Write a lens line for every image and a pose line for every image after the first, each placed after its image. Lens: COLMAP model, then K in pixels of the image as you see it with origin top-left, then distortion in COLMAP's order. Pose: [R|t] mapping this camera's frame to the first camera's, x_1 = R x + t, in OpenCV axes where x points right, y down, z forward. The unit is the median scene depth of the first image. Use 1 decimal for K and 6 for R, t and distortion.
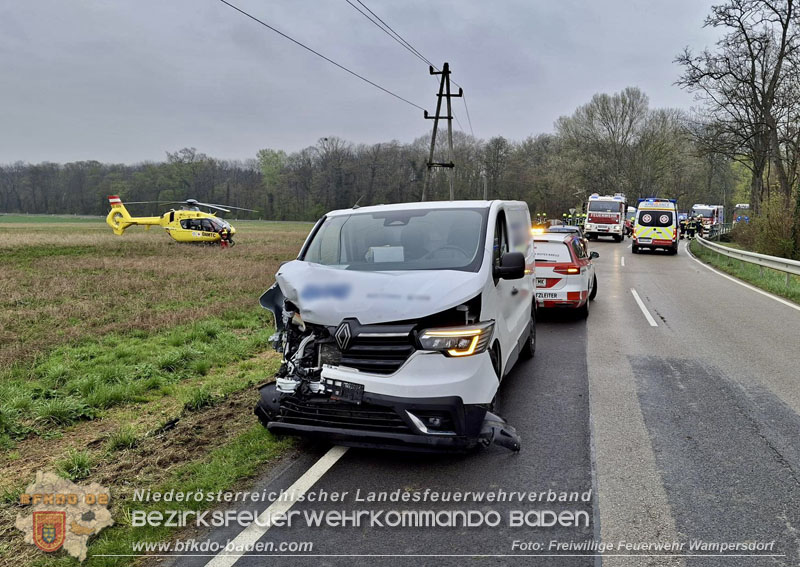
lens RADIAL K [[638.8, 0, 400.0], [0, 638.8, 283.5], [0, 0, 1]] dist [0.124343, -0.202028]
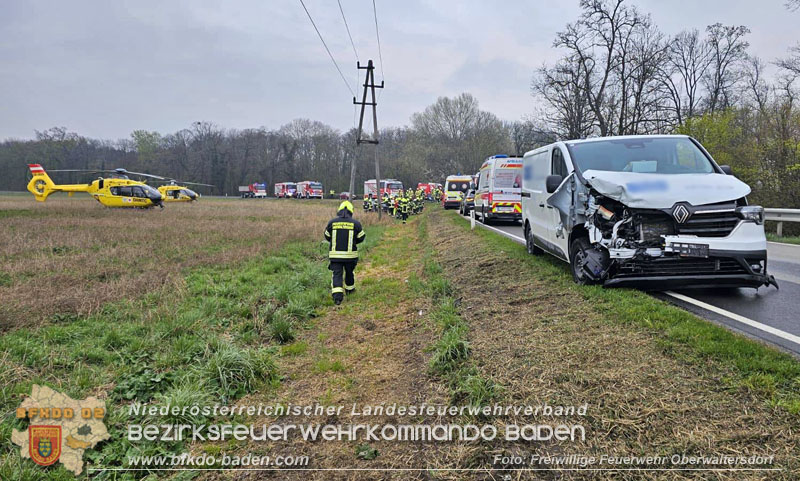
lens RADIAL K [[527.4, 0, 416.9], [0, 527.4, 237.7], [0, 0, 1]] dist [0.027914, -0.001080]
pose [[0.971026, -0.013280, 0.238604, -0.961535], [0.016671, 0.999787, -0.012201, 0.141791], [-0.238391, 0.015826, 0.971040, -0.018472]]
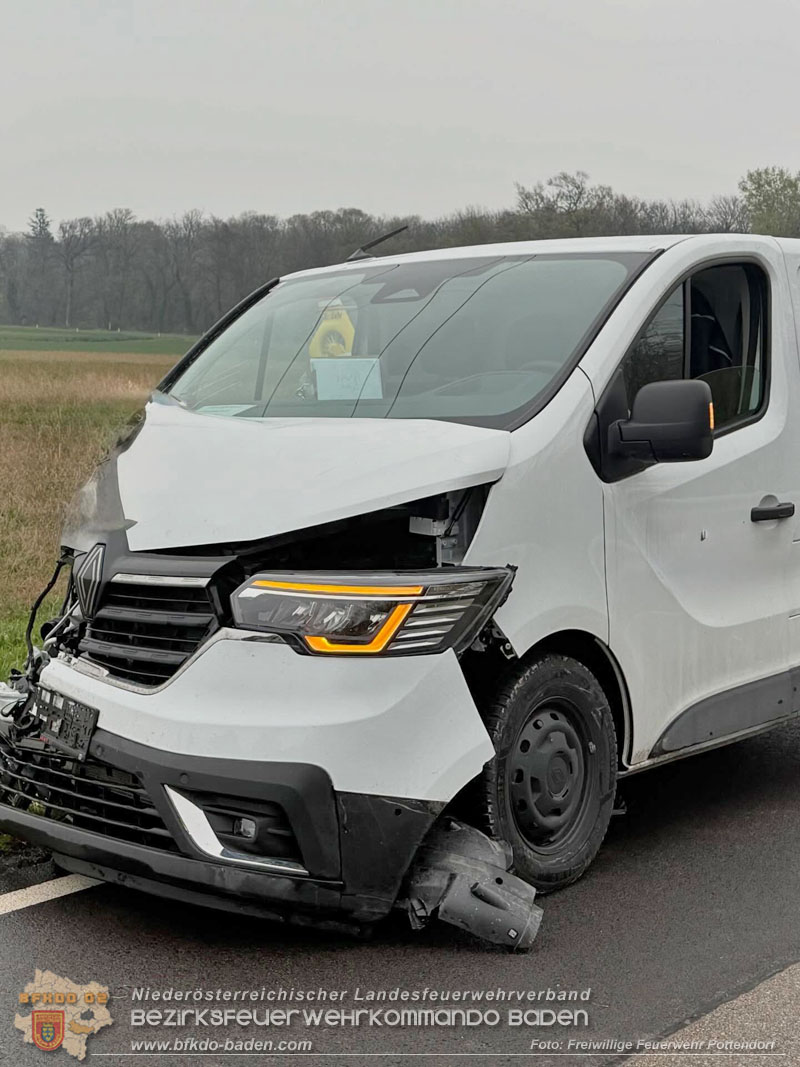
lens RADIAL K [[1698.4, 0, 400.0], [0, 1698.4, 533.5], [0, 0, 1]] dist [0.008470, -0.008308]
pose [[0.922817, 0.058040, -0.380841, 0.462045], [-0.055140, 0.998307, 0.018533, 0.027021], [0.381272, 0.003897, 0.924455, 0.148134]]
